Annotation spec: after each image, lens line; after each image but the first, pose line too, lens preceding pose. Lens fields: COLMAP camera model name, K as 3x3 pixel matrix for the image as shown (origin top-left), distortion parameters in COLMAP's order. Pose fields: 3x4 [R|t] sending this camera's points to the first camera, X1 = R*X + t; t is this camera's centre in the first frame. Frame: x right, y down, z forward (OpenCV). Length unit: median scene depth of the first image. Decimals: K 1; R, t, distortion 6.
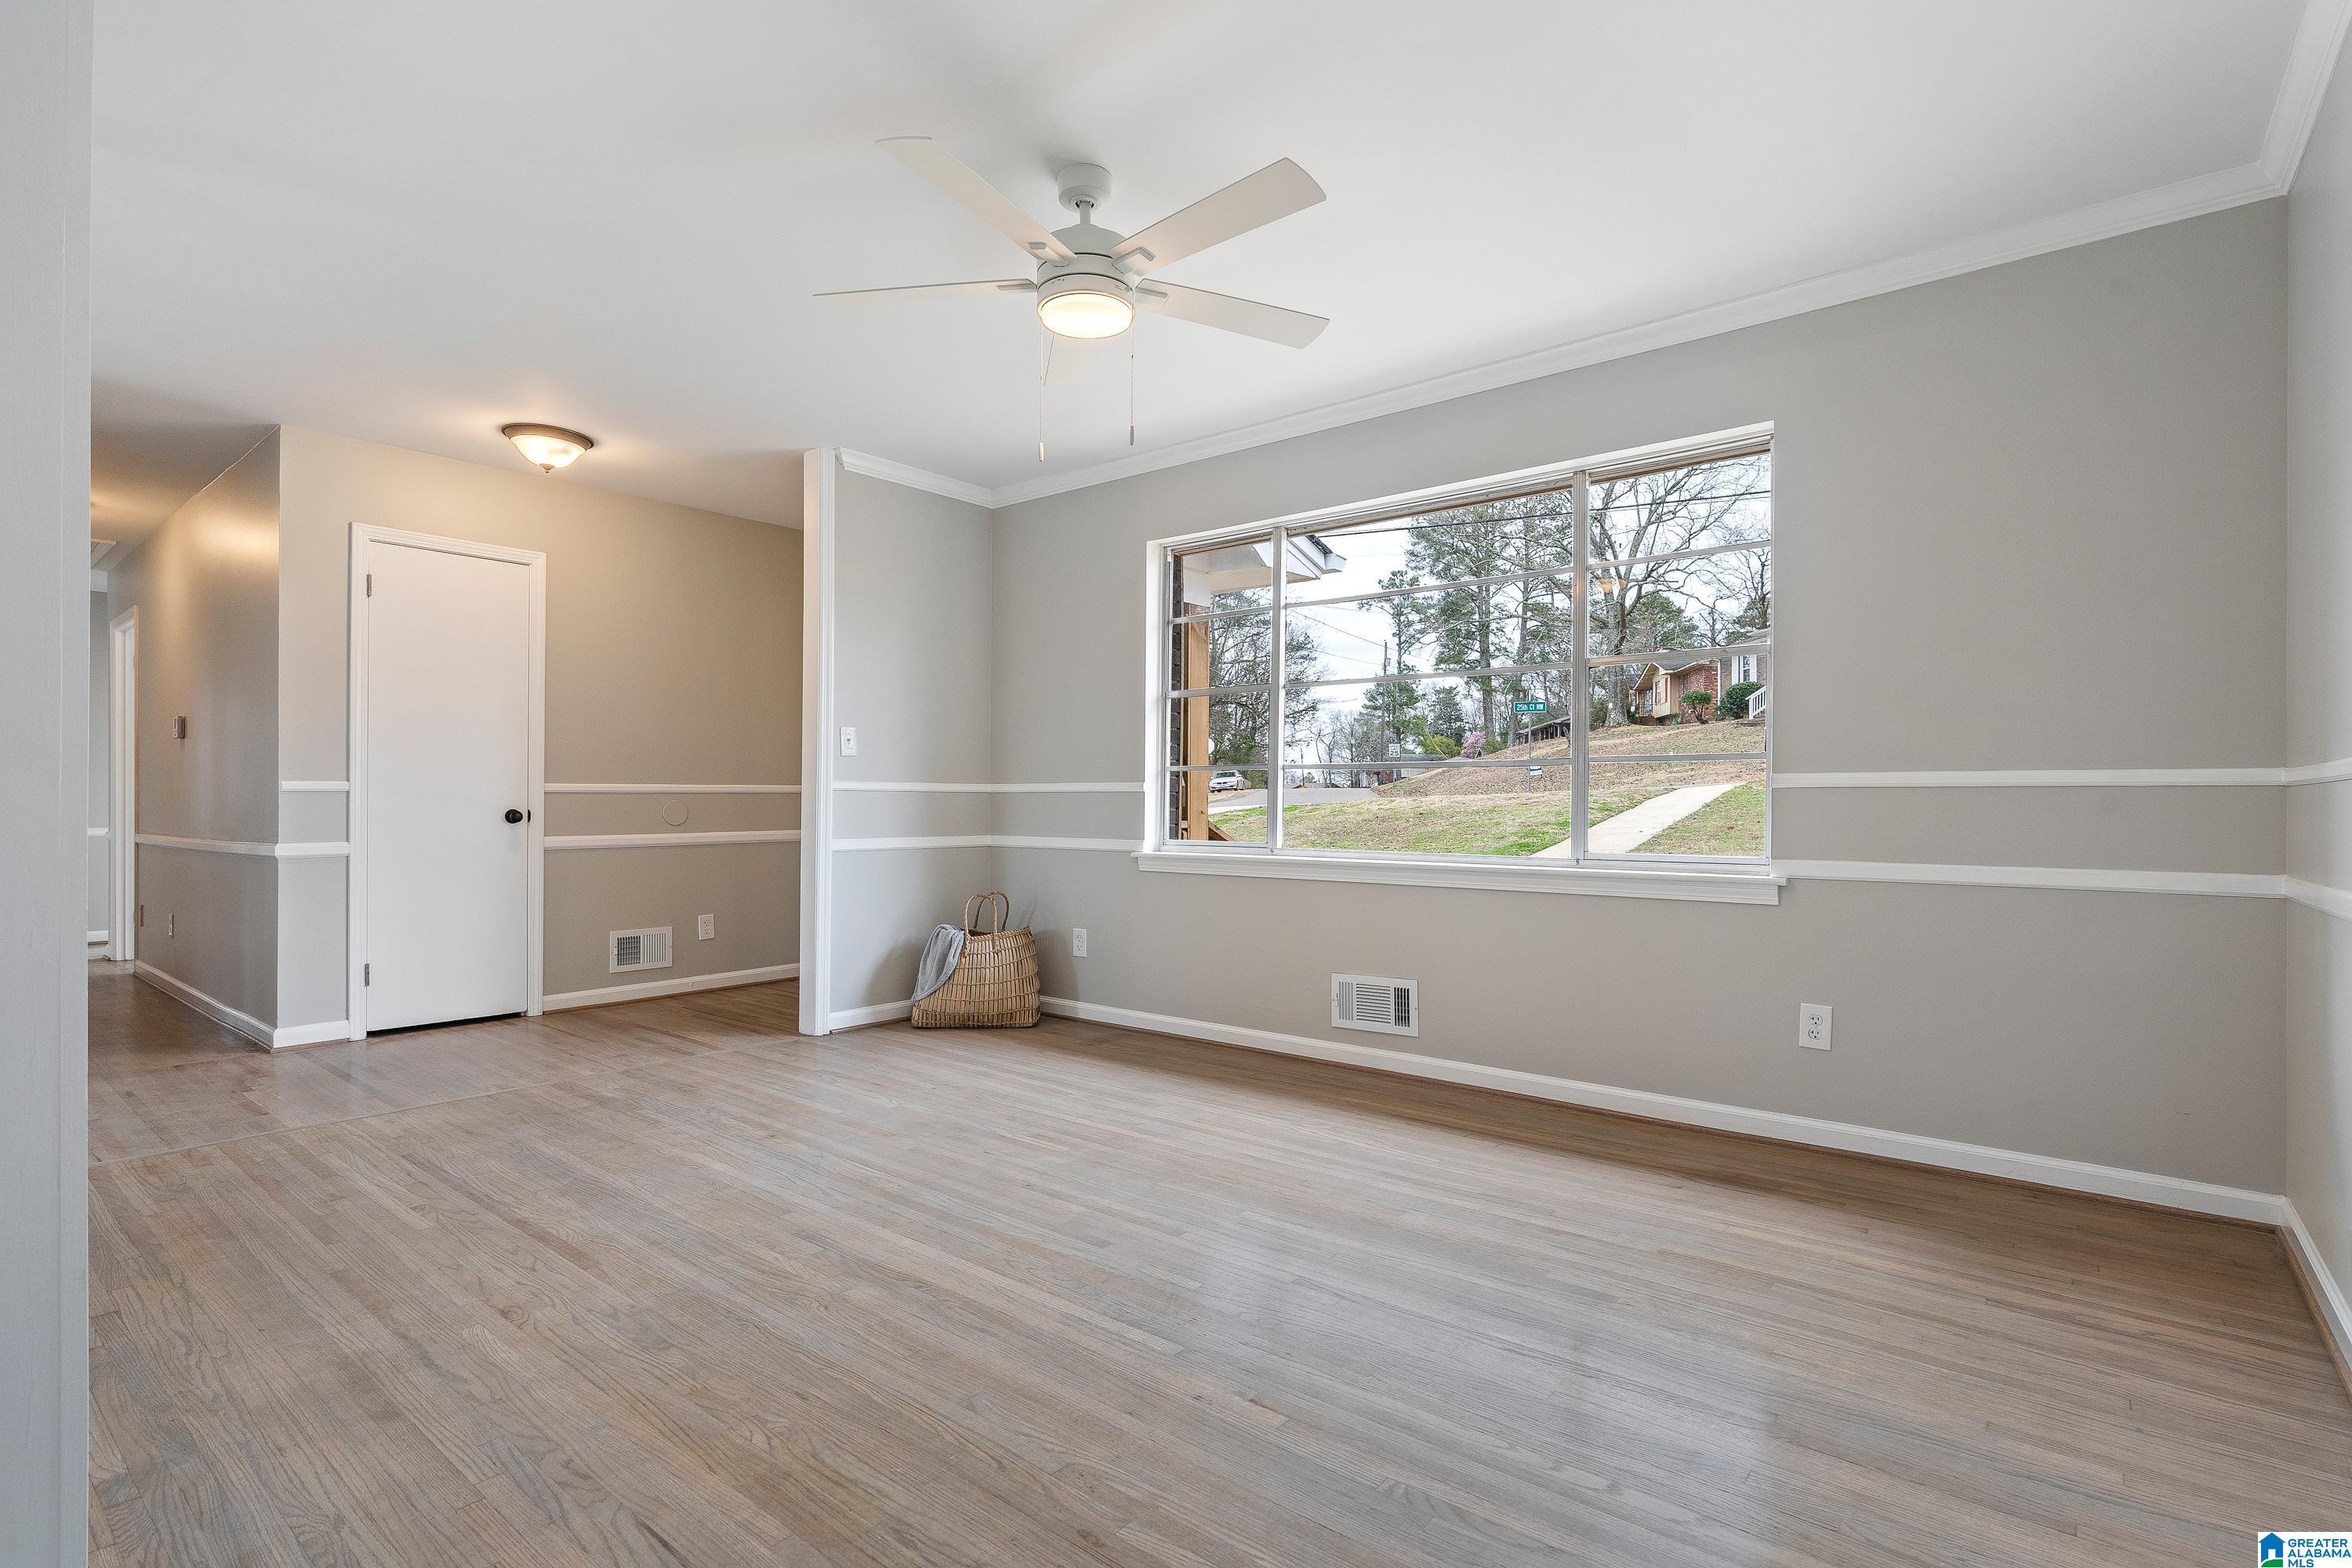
lens RADIAL K [[1112.6, 0, 1176.0], [0, 1112.6, 784.0], [0, 0, 1]] dist [0.000624, -0.000087]
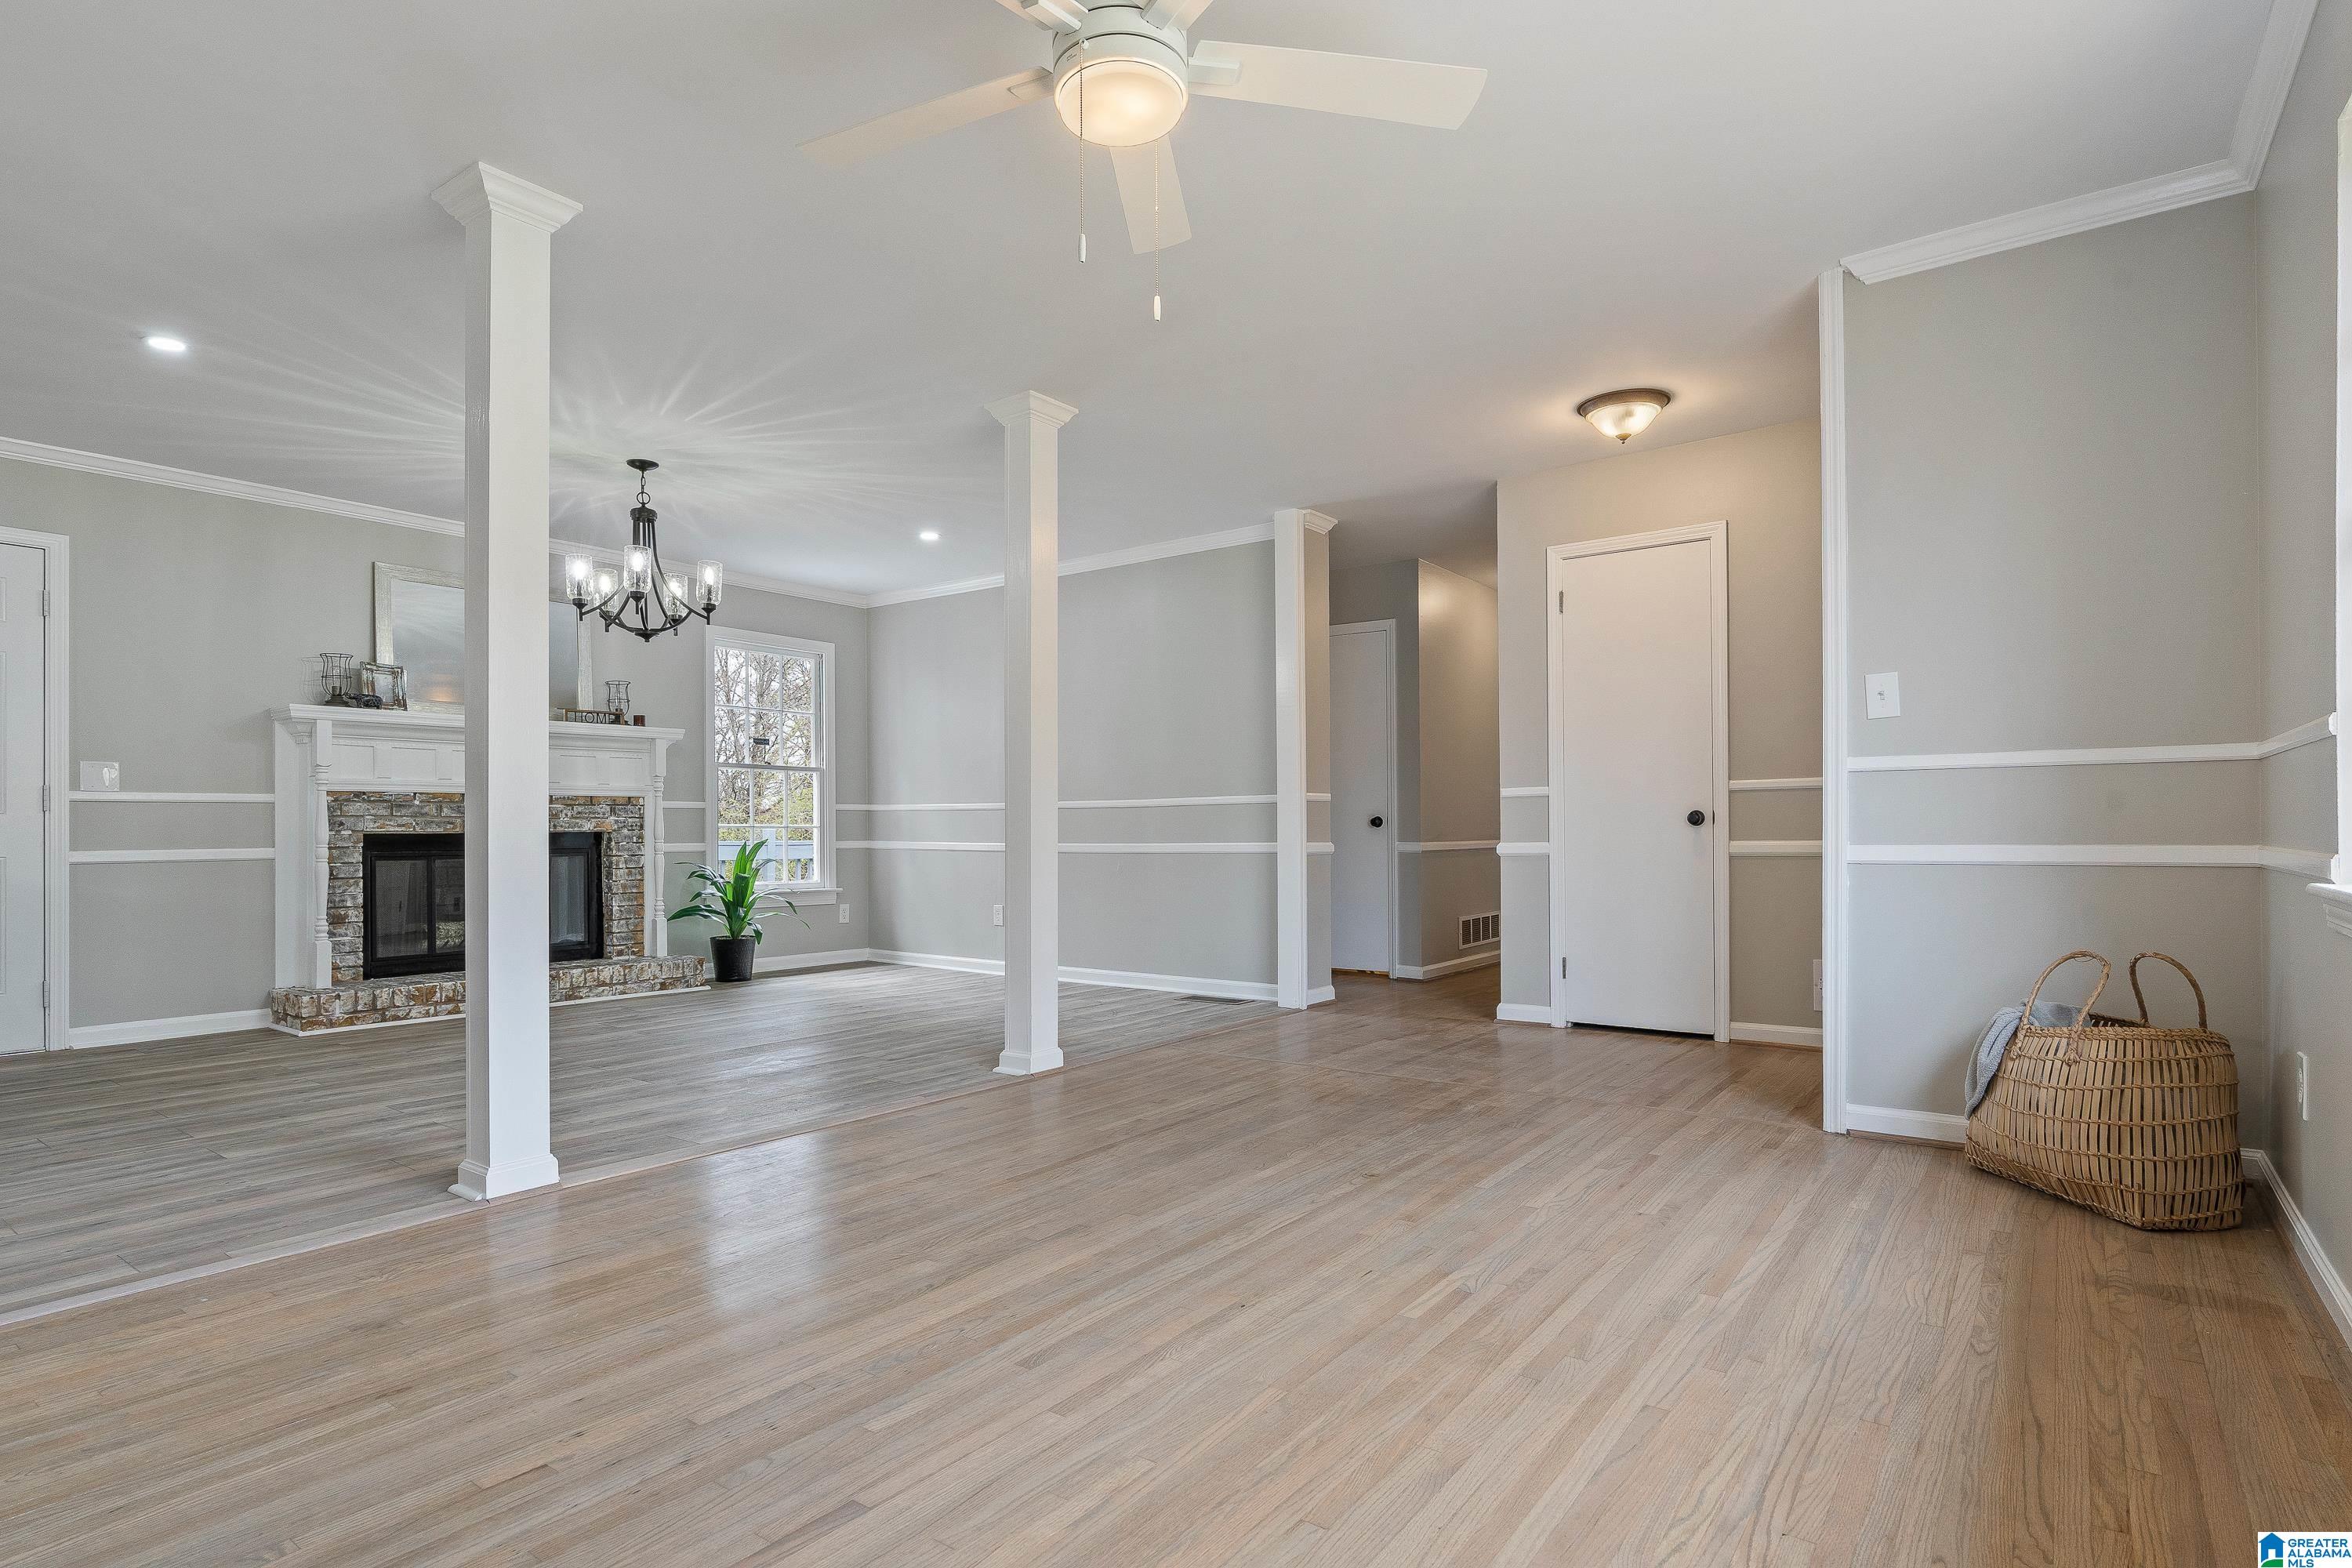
lens RADIAL K [[1206.5, 0, 1179.7], [0, 1206.5, 800.2], [0, 0, 1]] dist [0.002861, 0.000487]
pose [[0.055015, -0.027592, -0.998104, 0.524965], [0.024095, 0.999364, -0.026298, 0.042684], [0.998195, -0.022603, 0.055645, 0.741136]]
